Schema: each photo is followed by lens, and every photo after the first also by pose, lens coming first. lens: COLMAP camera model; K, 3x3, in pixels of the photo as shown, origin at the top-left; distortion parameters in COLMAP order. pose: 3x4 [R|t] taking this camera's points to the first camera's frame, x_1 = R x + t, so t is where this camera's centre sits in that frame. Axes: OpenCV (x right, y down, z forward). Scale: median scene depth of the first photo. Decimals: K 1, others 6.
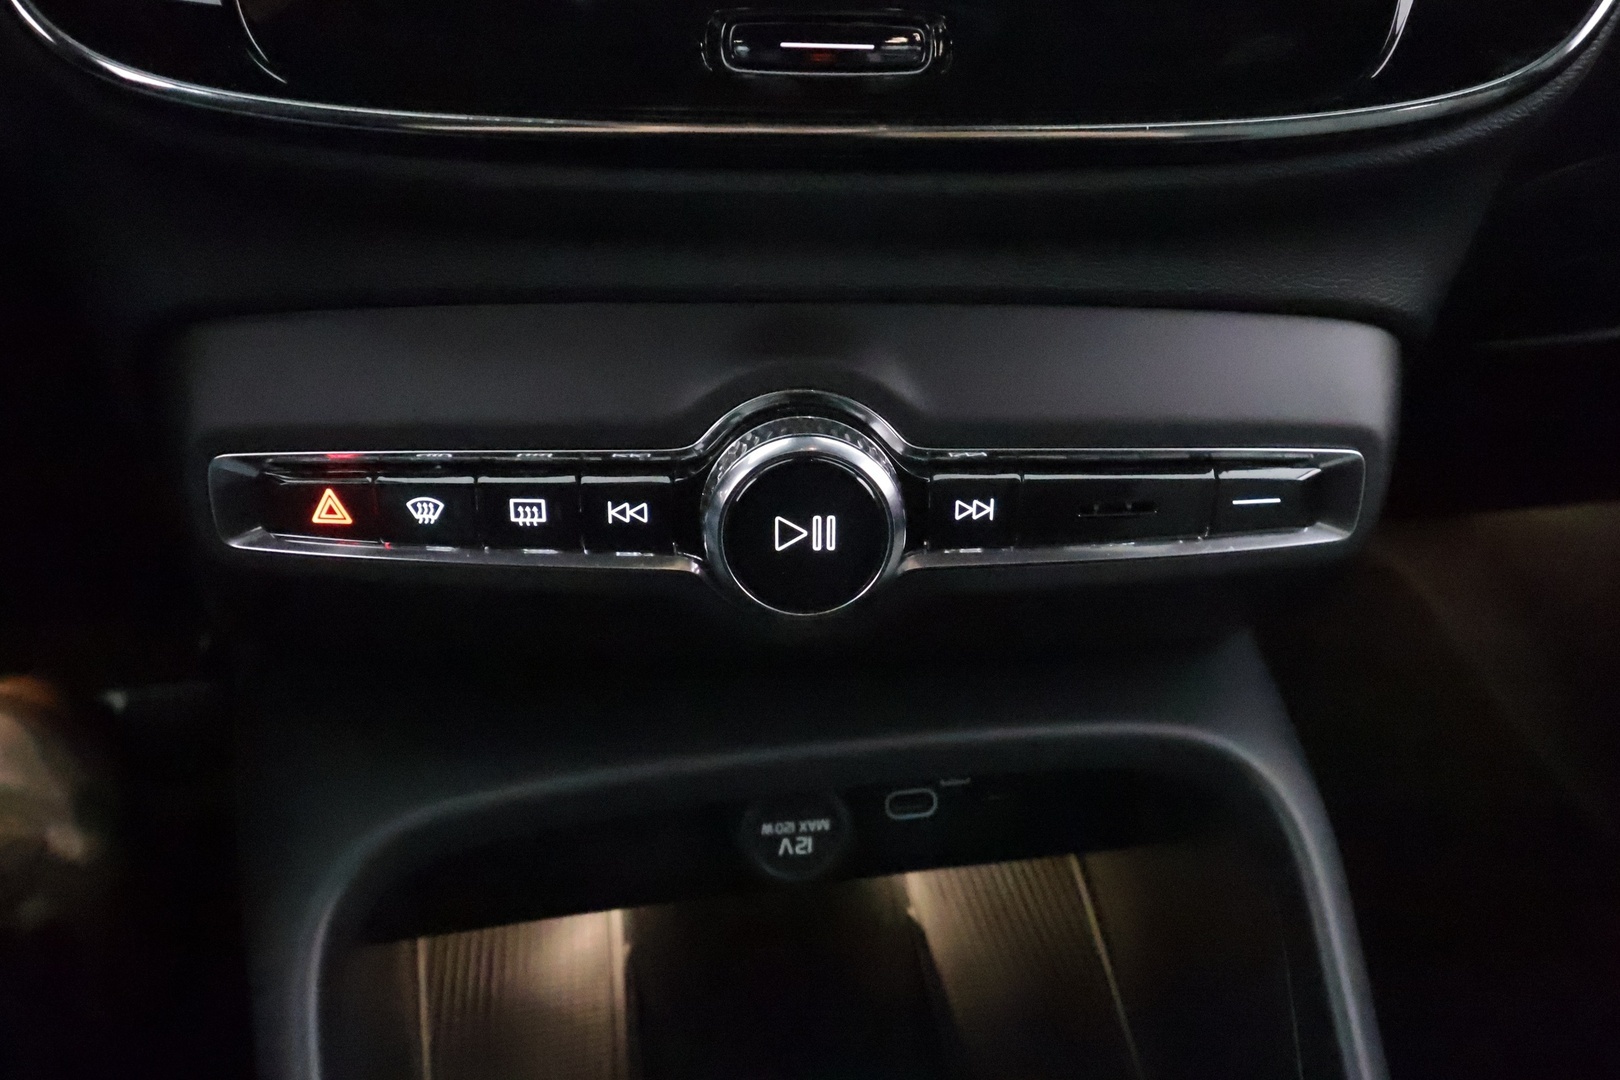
lens RADIAL K [[1271.9, 0, 810.0], [0, 1271.9, 540.0], [0, 0, 1]] dist [0.002312, -0.000182]
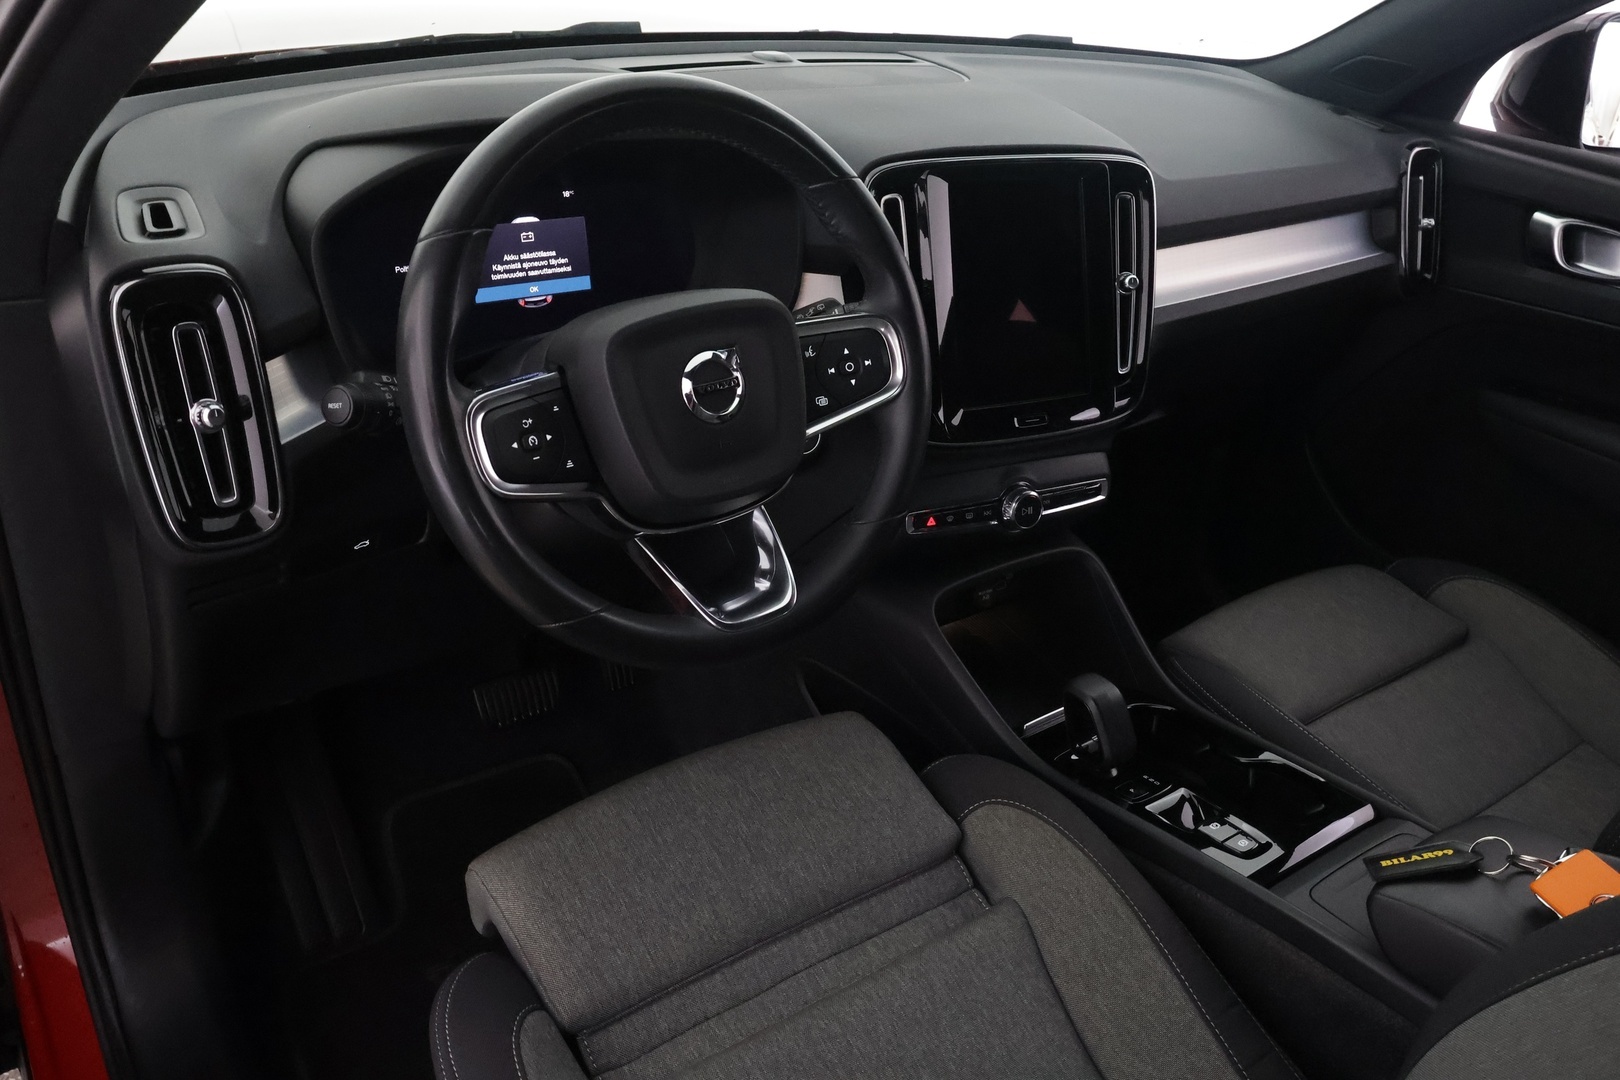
lens RADIAL K [[1271.9, 0, 810.0], [0, 1271.9, 540.0], [0, 0, 1]] dist [0.002312, -0.000182]
pose [[0.884895, -0.155604, 0.439031, -2.809414], [0.159580, 0.986785, 0.028099, -0.160061], [-0.437601, 0.045196, 0.898032, -2.947368]]
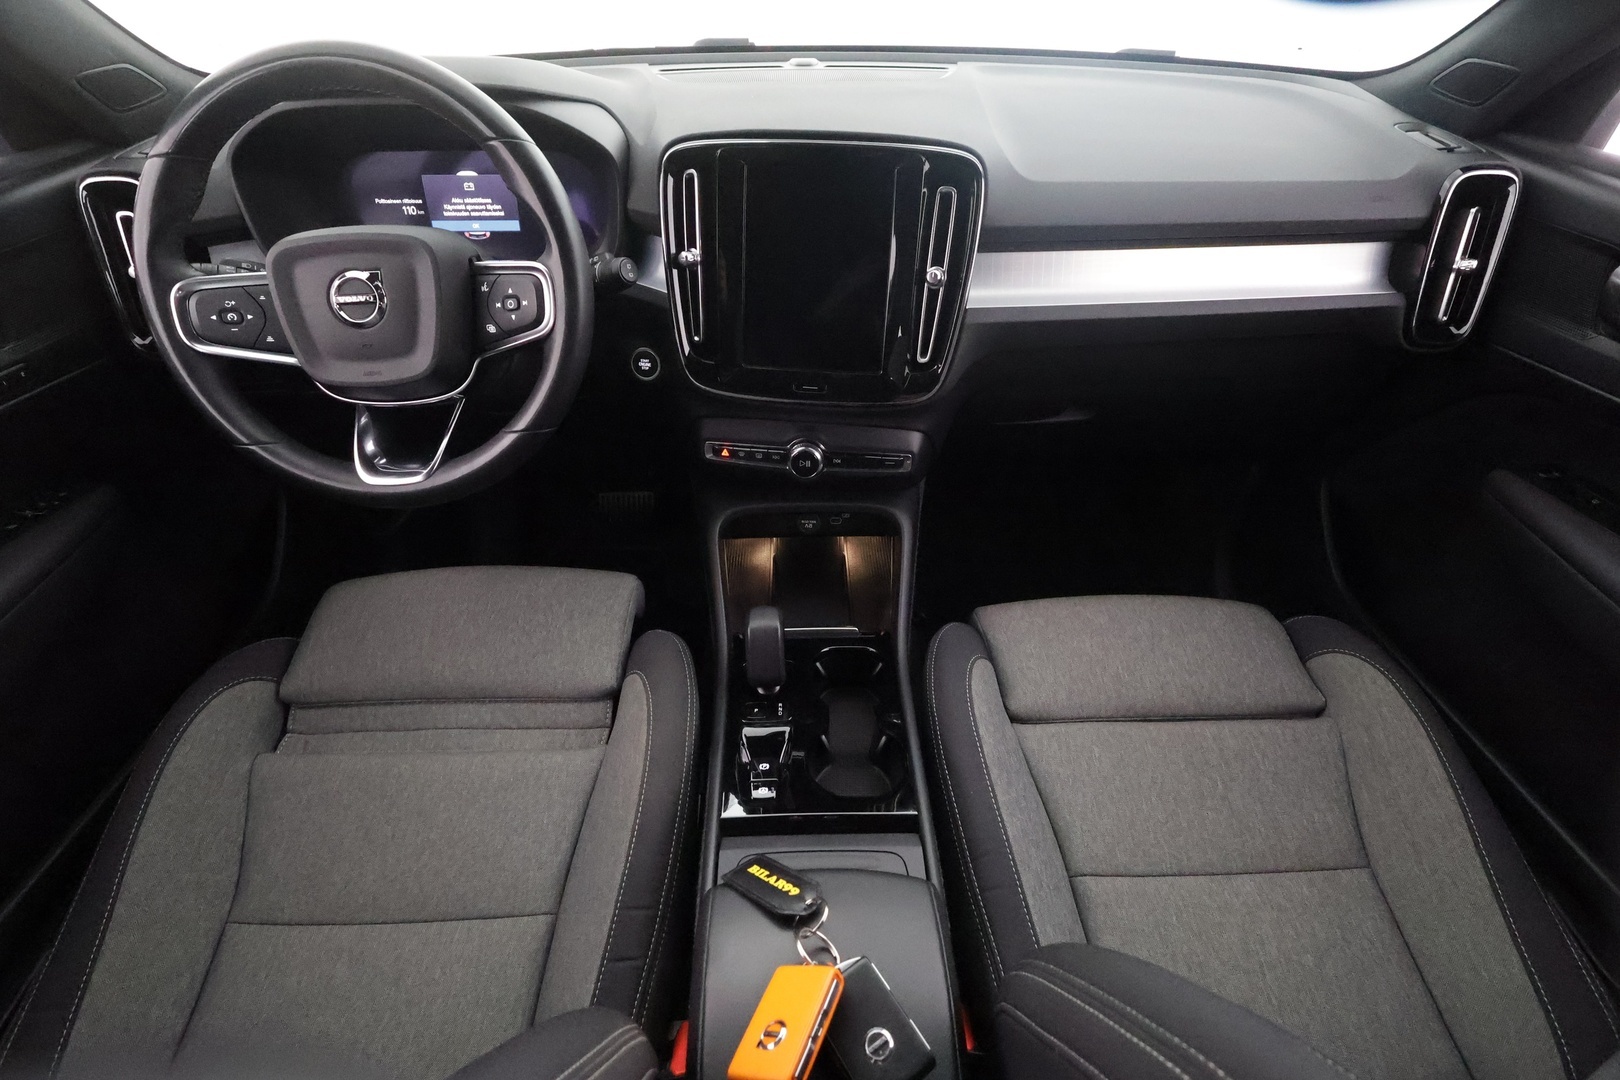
lens RADIAL K [[749.3, 0, 810.0], [0, 749.3, 540.0], [0, 0, 1]] dist [-0.002618, -0.000656]
pose [[0.992293, 0.079920, -0.094691, 0.357907], [-0.064874, 0.986172, 0.152501, -0.178344], [0.105570, -0.145183, 0.983757, -2.362463]]
